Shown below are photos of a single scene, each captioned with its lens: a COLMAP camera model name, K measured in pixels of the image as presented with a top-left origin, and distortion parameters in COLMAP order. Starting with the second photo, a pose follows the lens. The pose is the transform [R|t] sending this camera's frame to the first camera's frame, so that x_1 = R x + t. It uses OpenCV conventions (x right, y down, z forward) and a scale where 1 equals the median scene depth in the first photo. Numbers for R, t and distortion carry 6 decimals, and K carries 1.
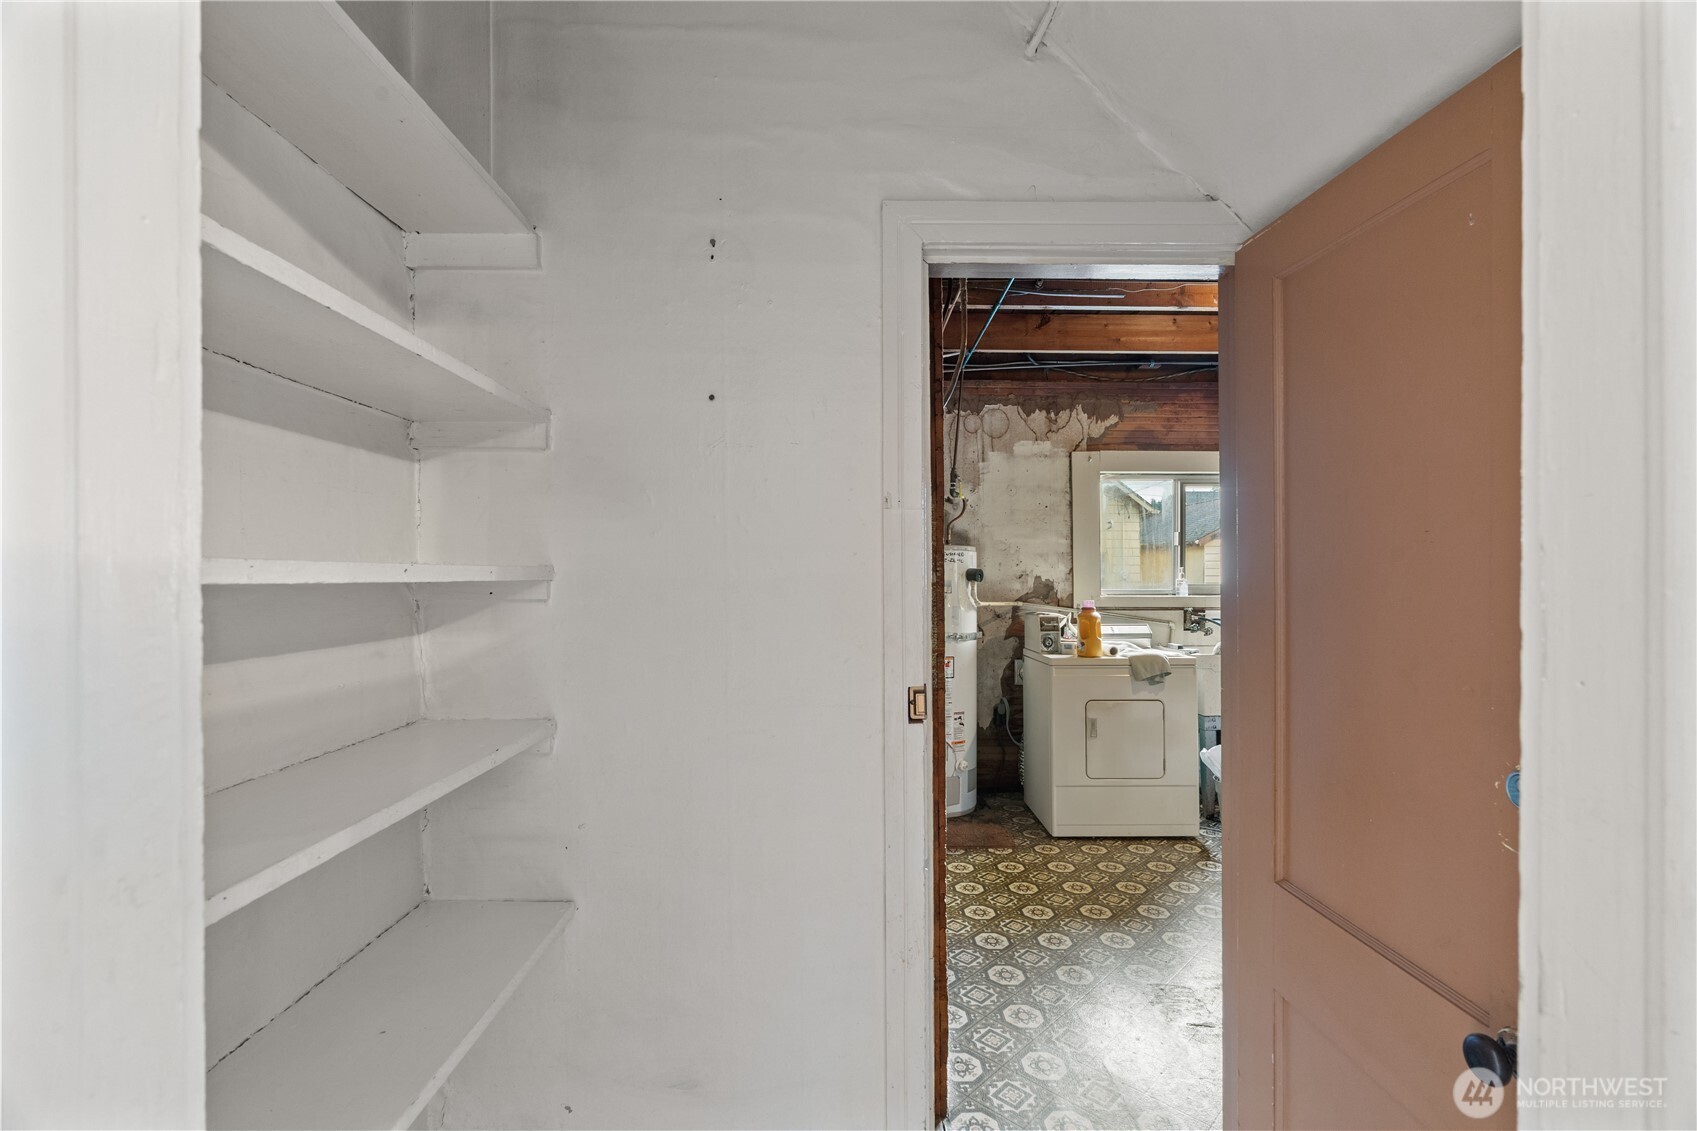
lens RADIAL K [[761.8, 0, 850.8], [0, 761.8, 560.3], [0, 0, 1]] dist [-0.007220, 0.002326]
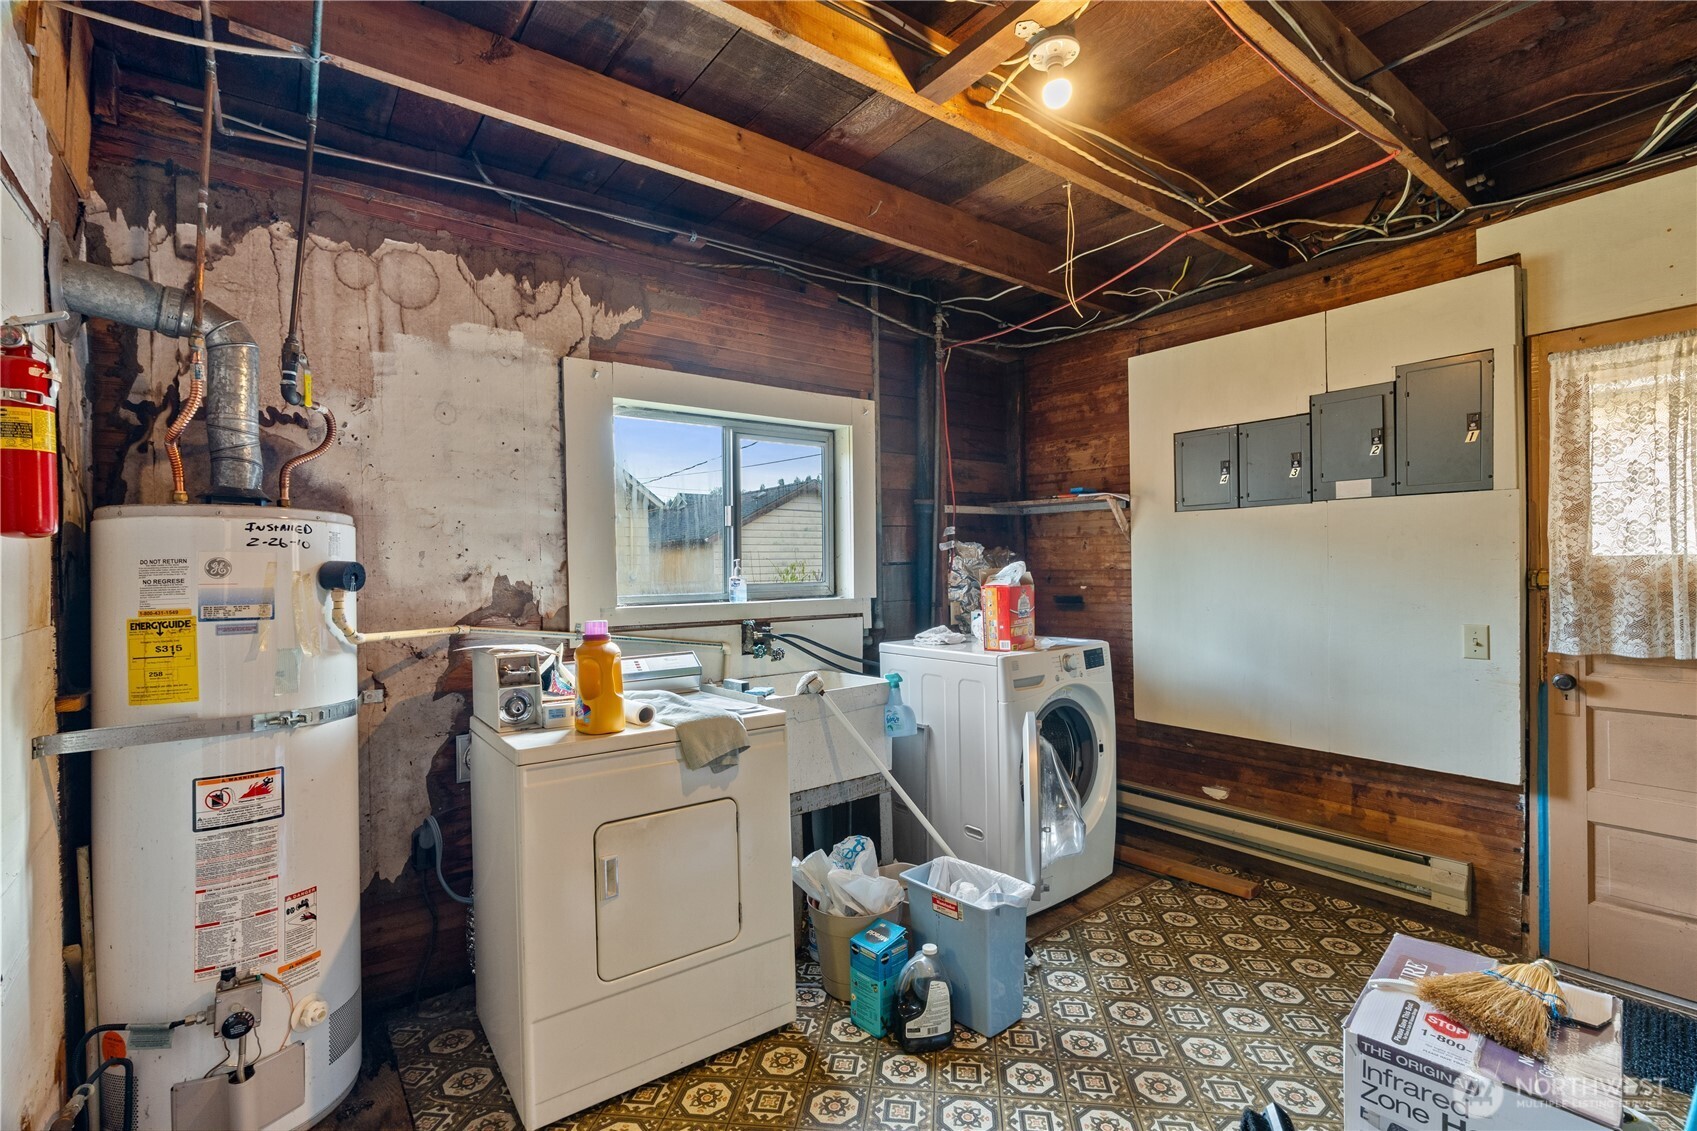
lens RADIAL K [[761.8, 0, 851.3], [0, 761.8, 563.9], [0, 0, 1]] dist [-0.007220, 0.002326]
pose [[0.805850, -0.009917, 0.592037, 0.125695], [0.008719, 0.999950, 0.004883, 0.011323], [-0.592056, 0.001227, 0.805896, 0.414626]]
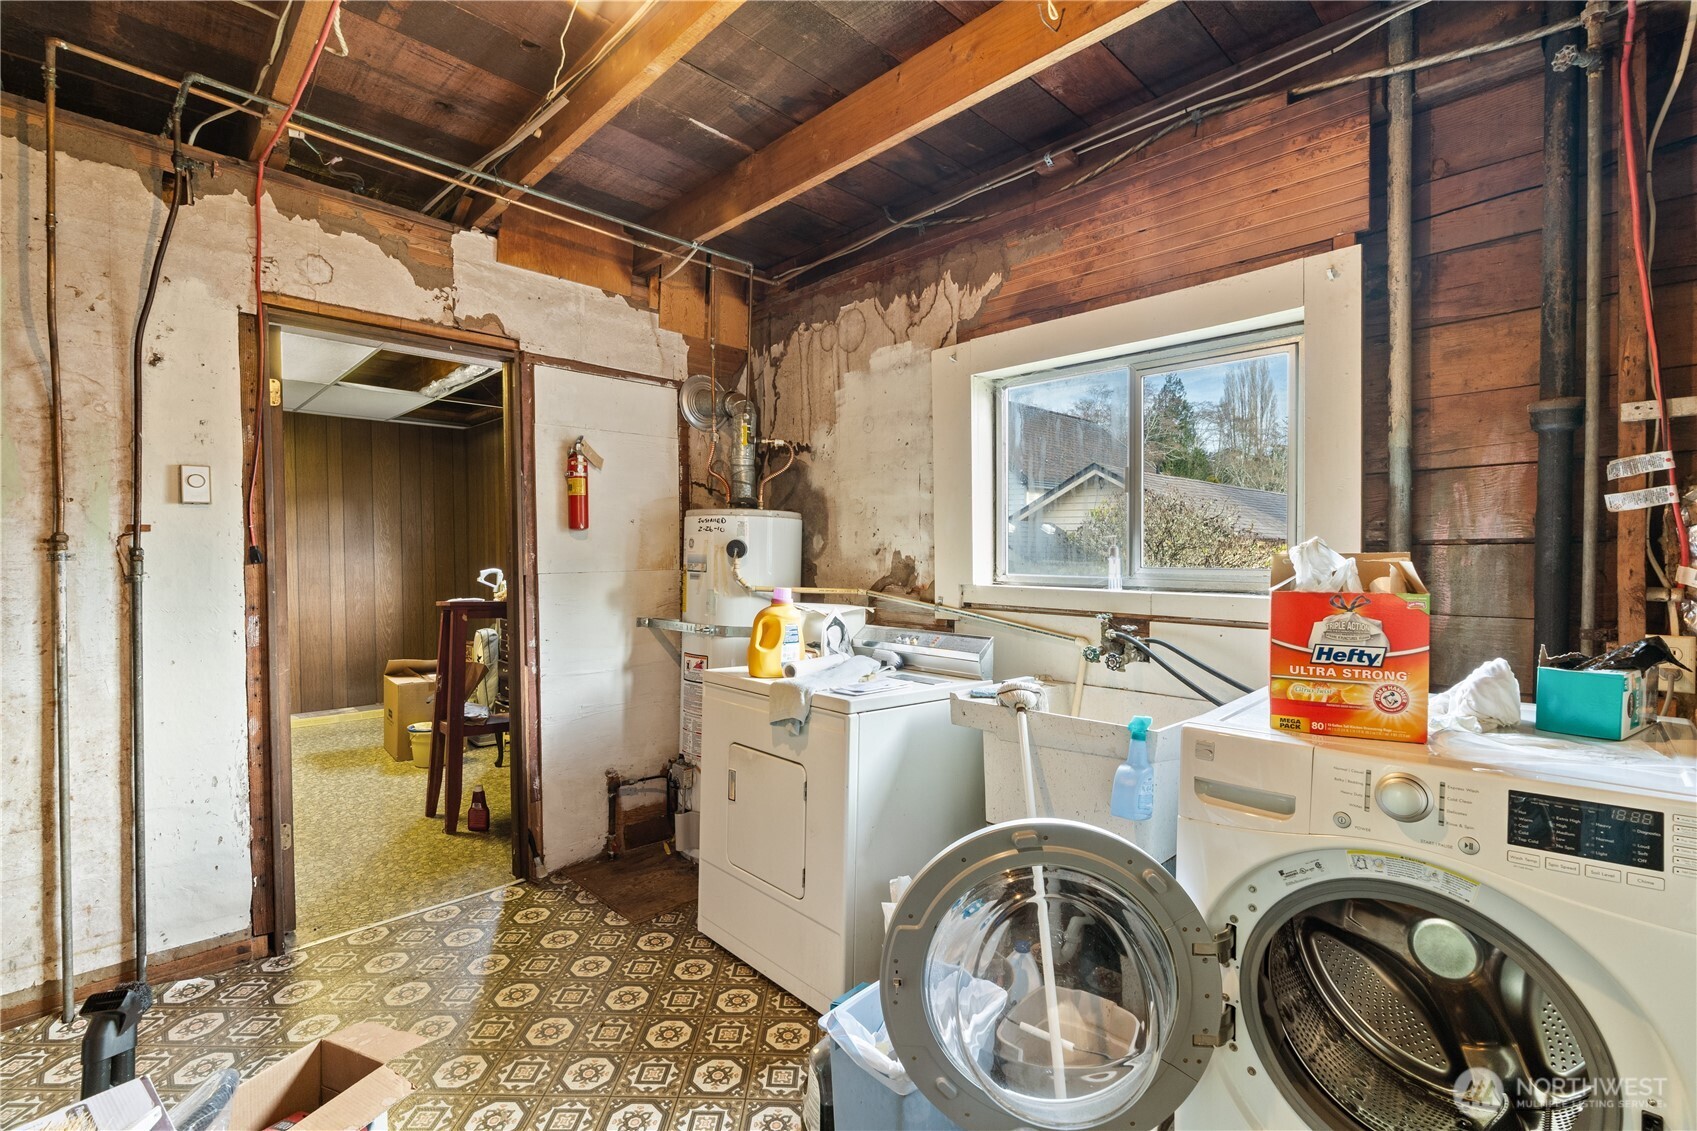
lens RADIAL K [[761.8, 0, 851.2], [0, 761.8, 562.1], [0, 0, 1]] dist [-0.007220, 0.002326]
pose [[0.688036, 0.012135, -0.725575, 0.695249], [0.007446, 0.999689, 0.023780, 0.014133], [0.725638, -0.021765, 0.687732, 0.520996]]
